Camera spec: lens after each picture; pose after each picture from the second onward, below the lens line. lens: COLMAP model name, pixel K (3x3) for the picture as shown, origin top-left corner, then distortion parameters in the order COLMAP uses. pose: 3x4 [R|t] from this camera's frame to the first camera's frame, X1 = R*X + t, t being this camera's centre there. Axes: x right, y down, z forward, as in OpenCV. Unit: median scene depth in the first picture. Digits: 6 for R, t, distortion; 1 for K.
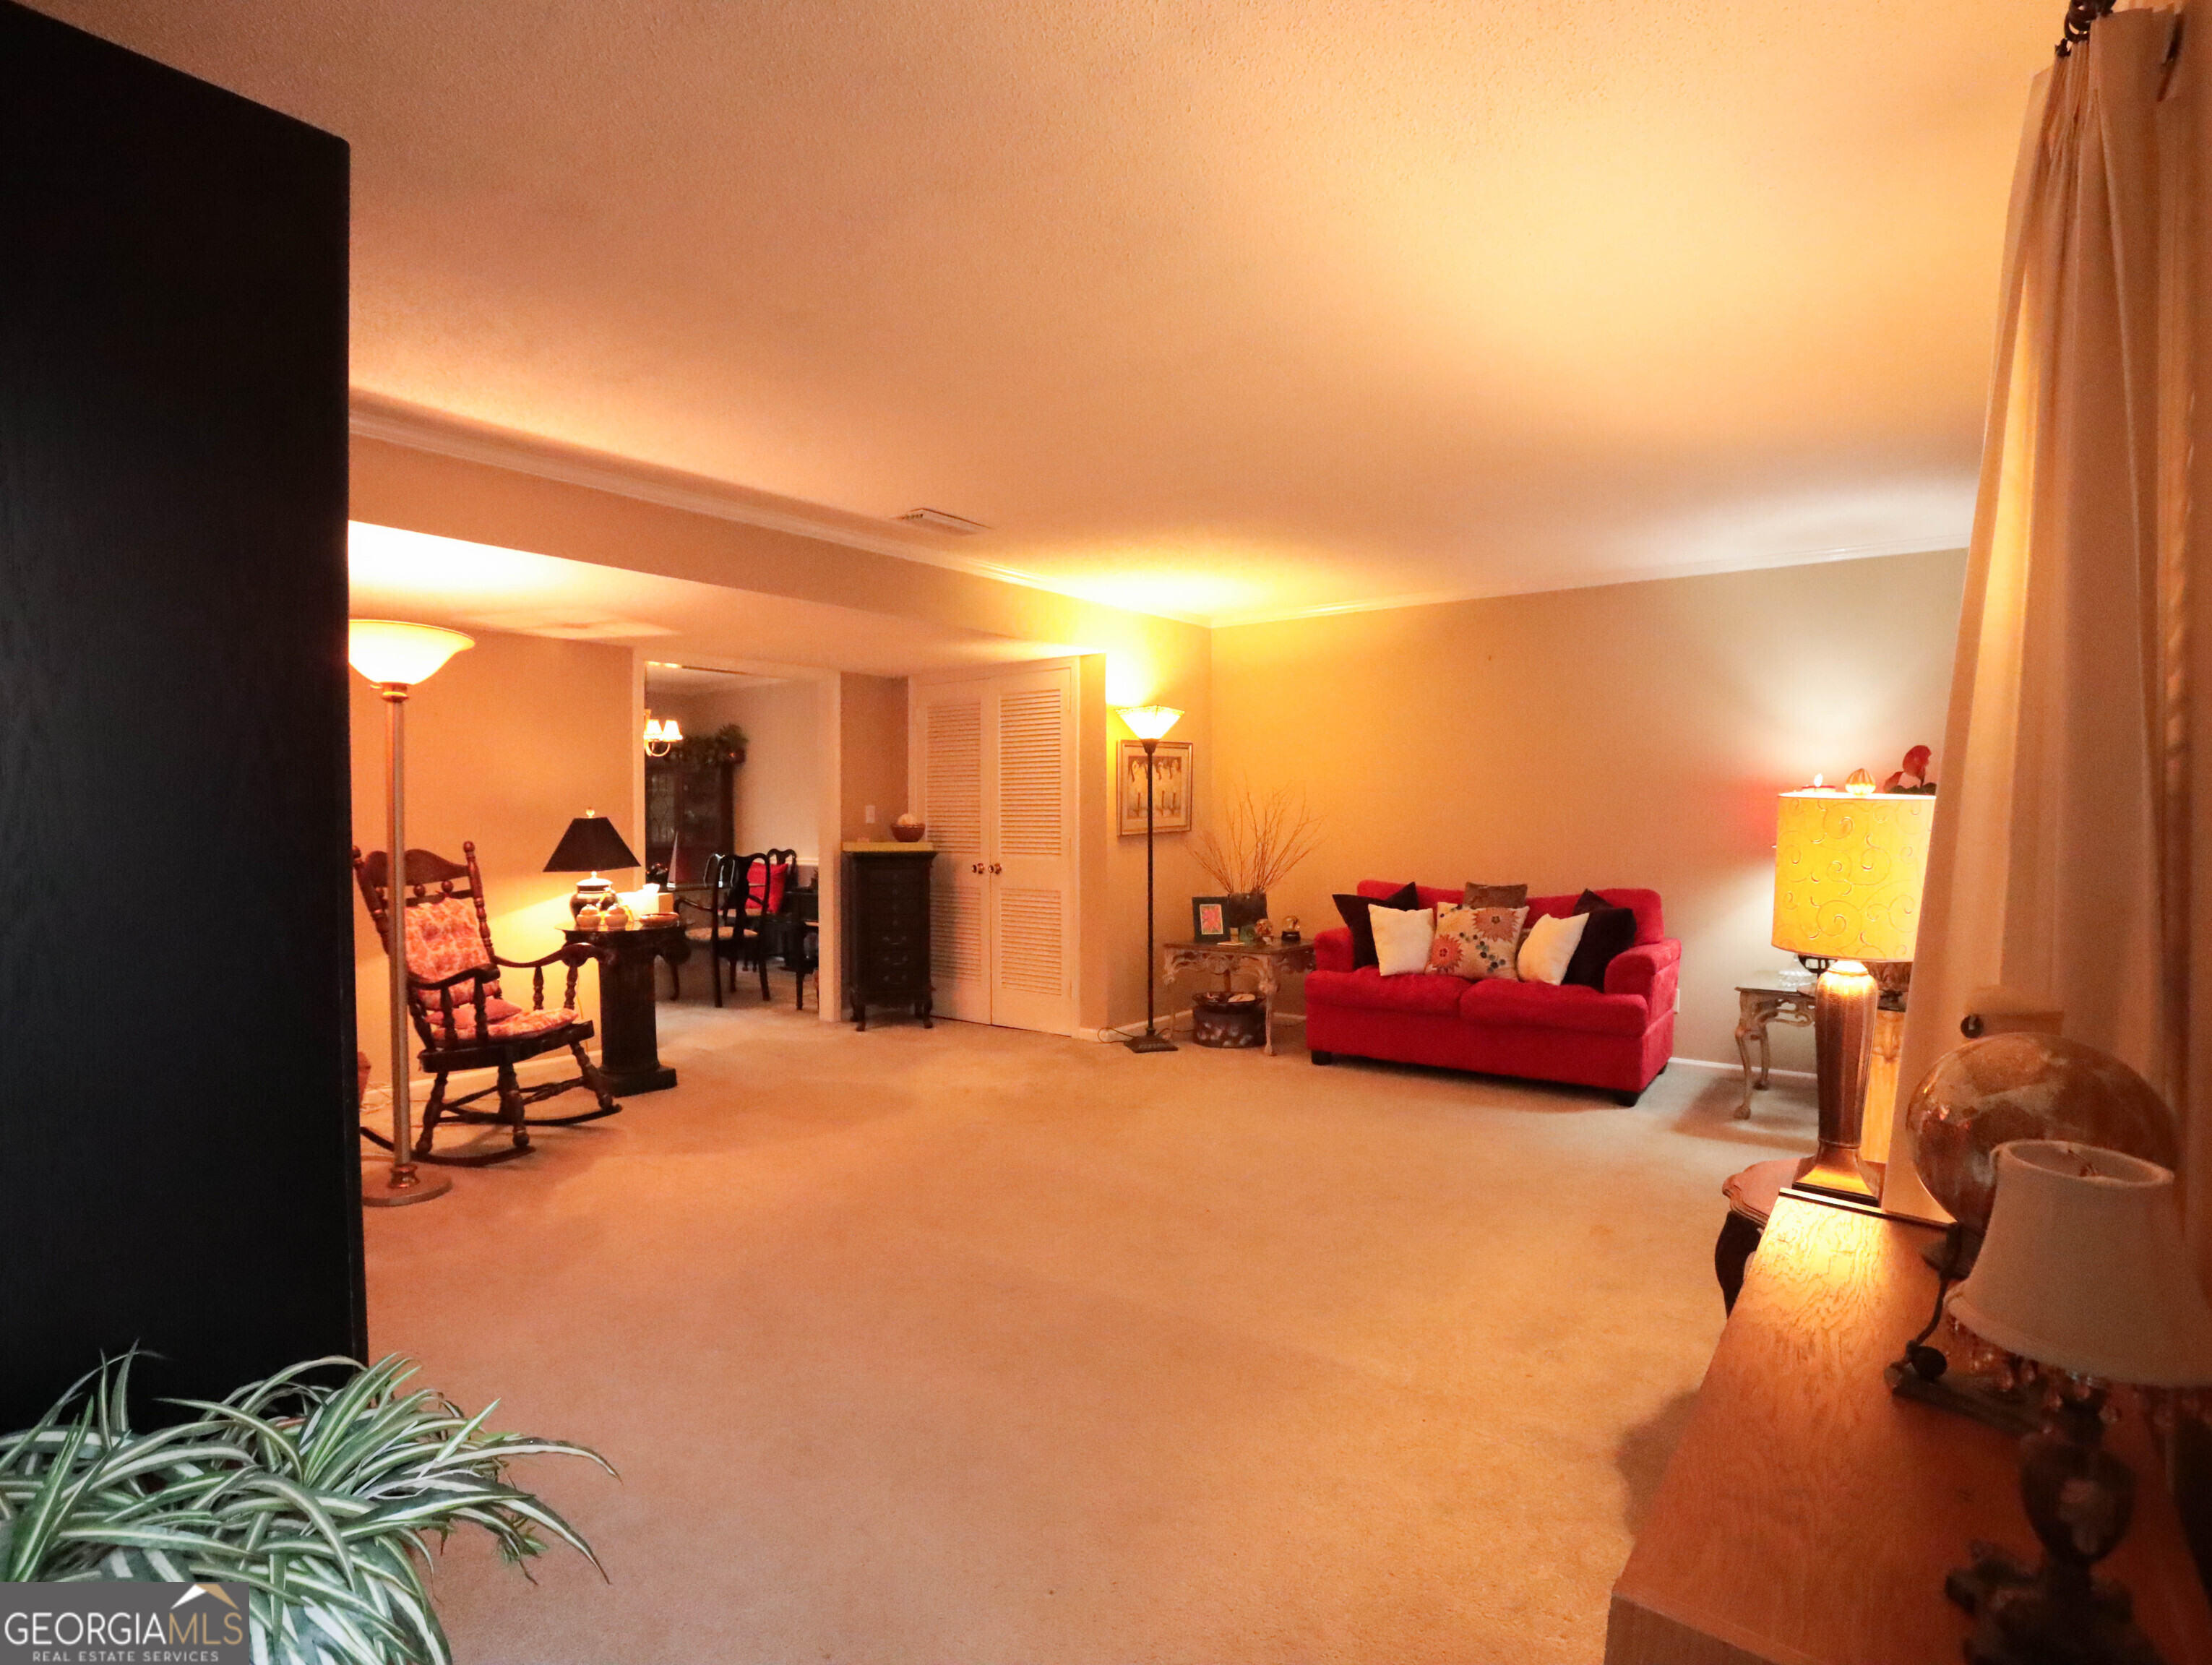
lens RADIAL K [[1130.3, 0, 1107.4], [0, 1130.3, 830.9], [0, 0, 1]] dist [-0.068558, 0.012153]
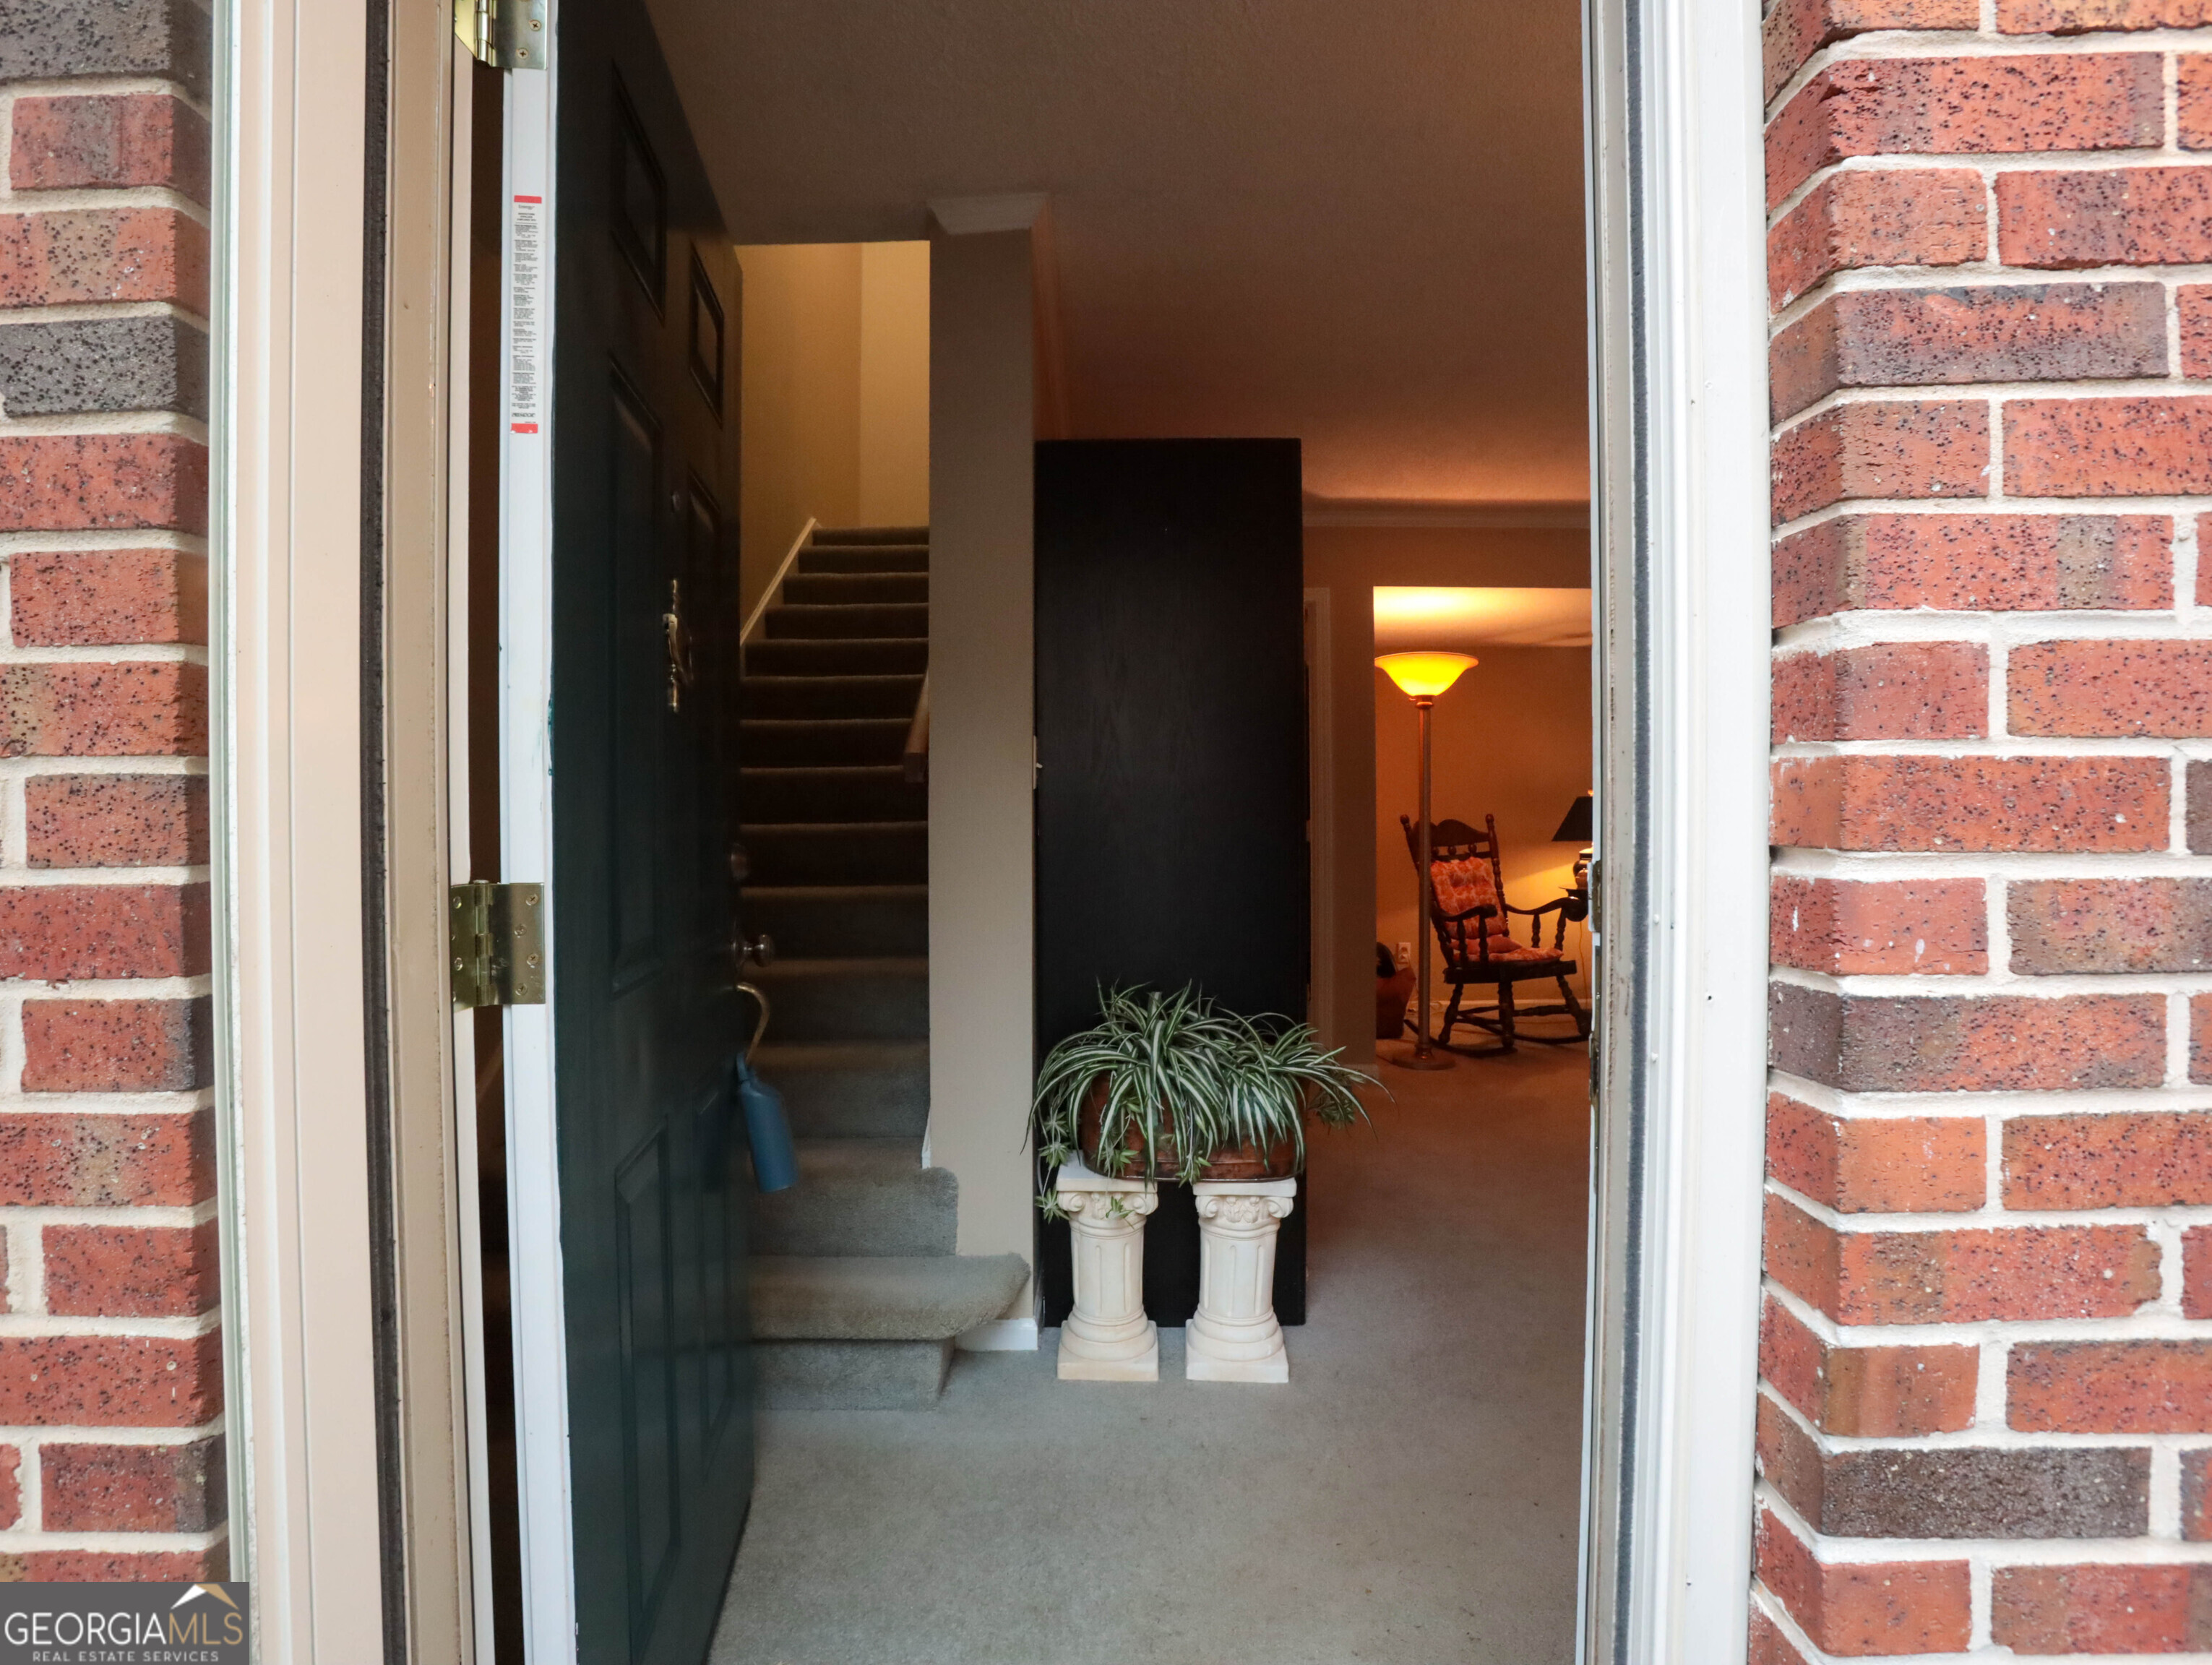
lens RADIAL K [[1130.3, 0, 1110.0], [0, 1130.3, 835.4], [0, 0, 1]] dist [-0.068558, 0.012153]
pose [[0.610039, 0.014362, -0.792241, 0.205676], [-0.006223, 0.999892, 0.013335, 0.021787], [0.792347, -0.003205, 0.610062, -0.158326]]
